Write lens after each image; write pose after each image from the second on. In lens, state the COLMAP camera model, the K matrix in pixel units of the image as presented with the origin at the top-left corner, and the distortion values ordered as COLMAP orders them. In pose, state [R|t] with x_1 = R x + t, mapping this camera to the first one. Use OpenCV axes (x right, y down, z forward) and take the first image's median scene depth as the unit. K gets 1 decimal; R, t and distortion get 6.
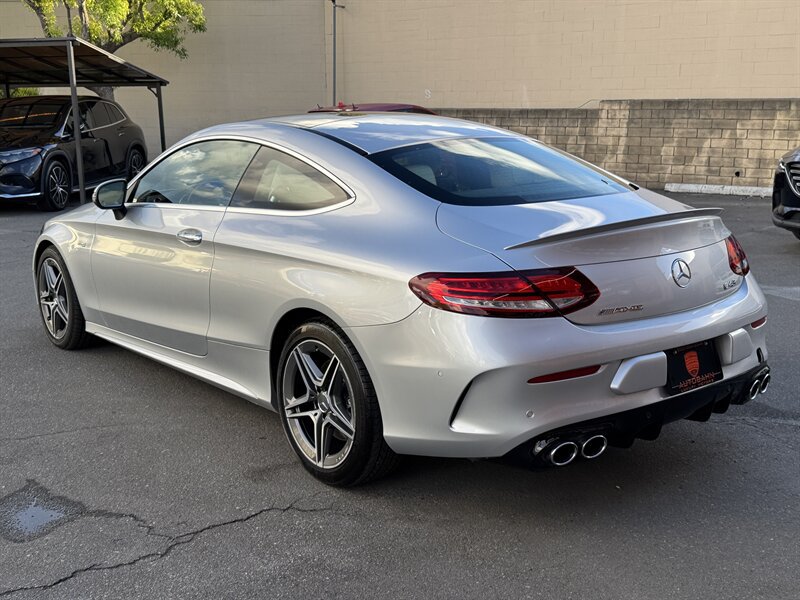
lens RADIAL K [[911.6, 0, 400.0], [0, 911.6, 300.0], [0, 0, 1]] dist [0.205239, -0.457383]
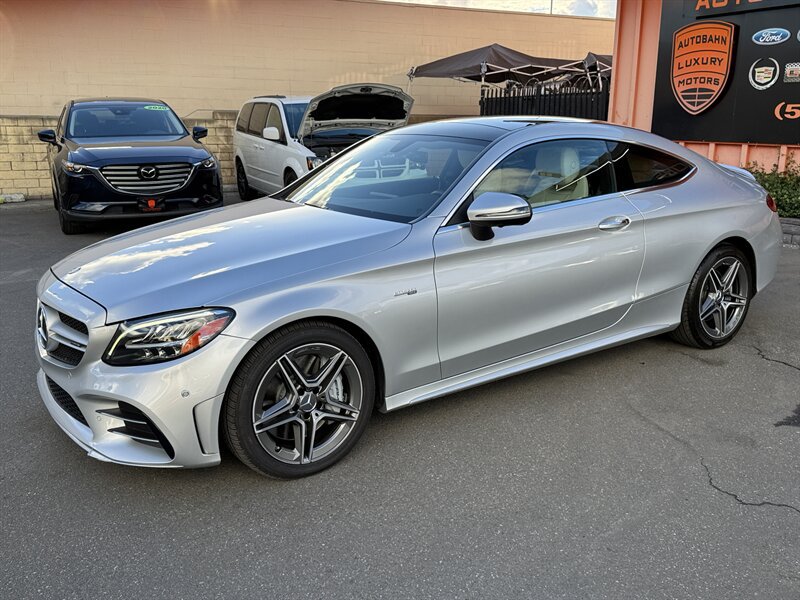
lens RADIAL K [[749.6, 0, 400.0], [0, 749.6, 300.0], [0, 0, 1]] dist [0.138984, -0.245008]
pose [[0.062759, -0.225202, 0.972289, -0.887693], [0.207995, 0.955769, 0.207950, -0.171913], [-0.976114, 0.189181, 0.106824, 0.890358]]
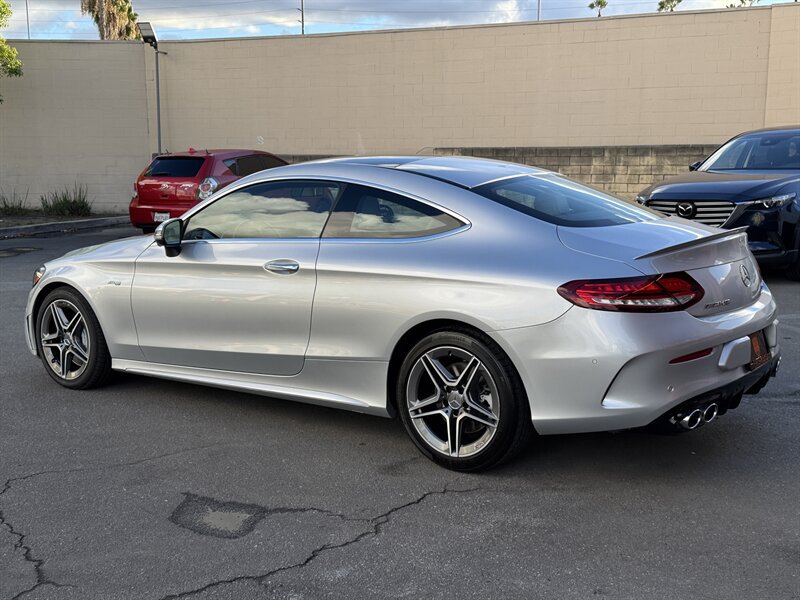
lens RADIAL K [[928.5, 0, 400.0], [0, 928.5, 300.0], [0, 0, 1]] dist [0.220121, -0.535735]
pose [[0.968900, -0.040418, 0.244128, -0.276643], [0.053249, 0.997513, -0.046185, 0.022896], [-0.241654, 0.057748, 0.968643, -0.085474]]
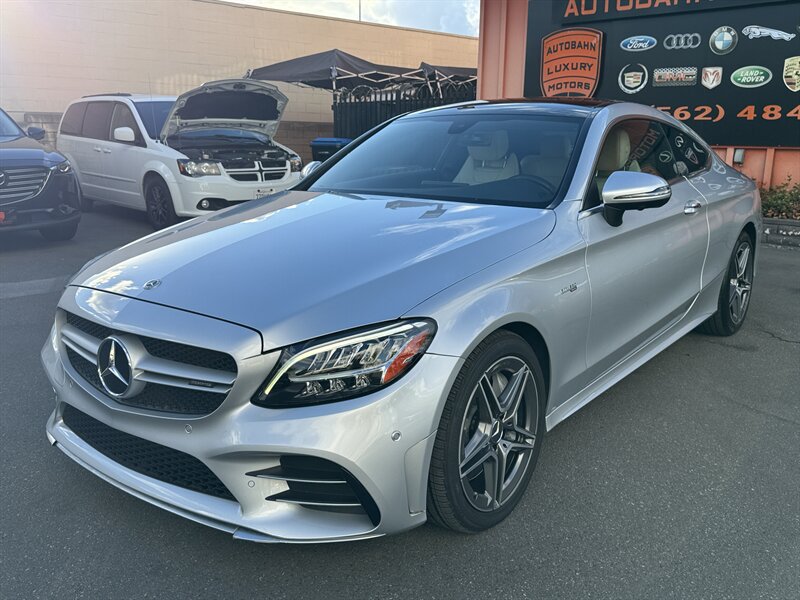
lens RADIAL K [[735.8, 0, 400.0], [0, 735.8, 300.0], [0, 0, 1]] dist [0.193556, -0.419705]
pose [[-0.226392, -0.205052, 0.952208, -0.759655], [0.201990, 0.946455, 0.251838, -0.192852], [-0.952862, 0.249351, -0.172852, 1.135335]]
